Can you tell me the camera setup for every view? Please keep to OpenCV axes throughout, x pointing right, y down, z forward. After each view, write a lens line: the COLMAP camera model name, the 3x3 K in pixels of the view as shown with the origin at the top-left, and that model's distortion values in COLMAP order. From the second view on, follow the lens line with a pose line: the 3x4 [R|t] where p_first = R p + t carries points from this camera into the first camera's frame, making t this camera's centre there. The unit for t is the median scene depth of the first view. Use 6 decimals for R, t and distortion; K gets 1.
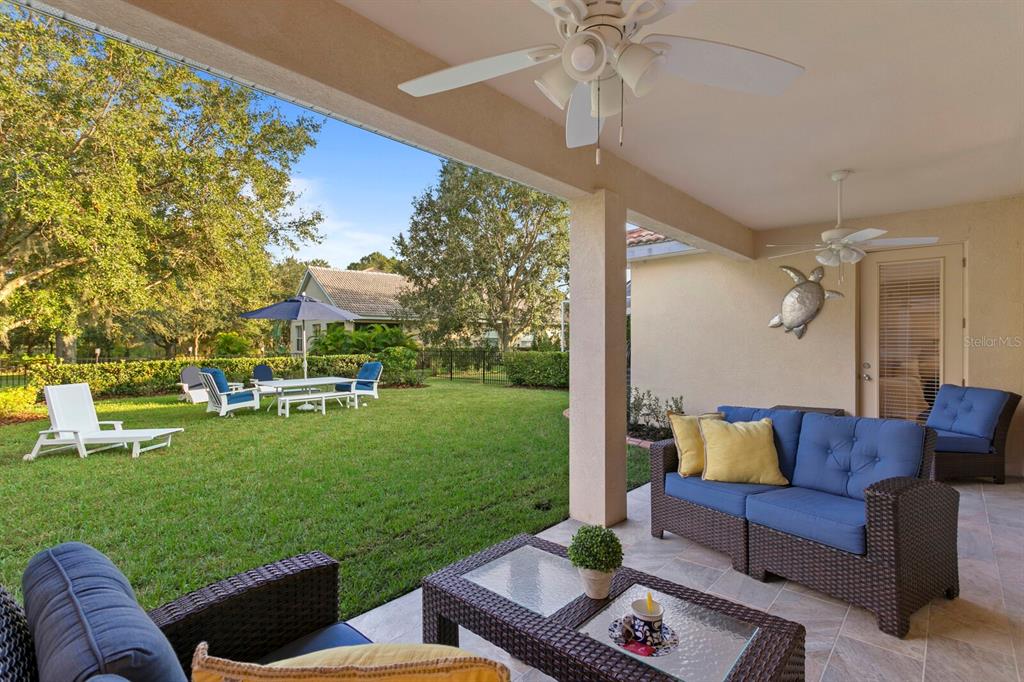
lens RADIAL K [[481.9, 0, 512.0], [0, 481.9, 341.0], [0, 0, 1]] dist [-0.000117, -0.001310]
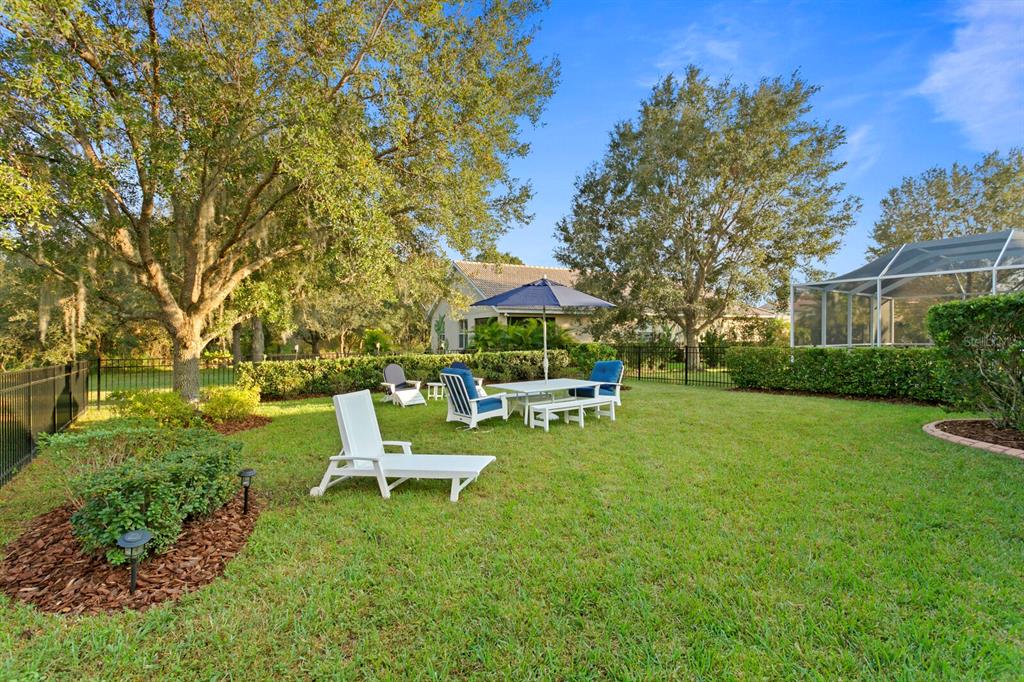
lens RADIAL K [[481.9, 0, 512.0], [0, 481.9, 341.0], [0, 0, 1]] dist [-0.000117, -0.001310]
pose [[0.978552, -0.004202, -0.205959, -0.287729], [0.006064, 0.999946, 0.008411, 0.002962], [0.205912, -0.009480, 0.978525, 0.174718]]
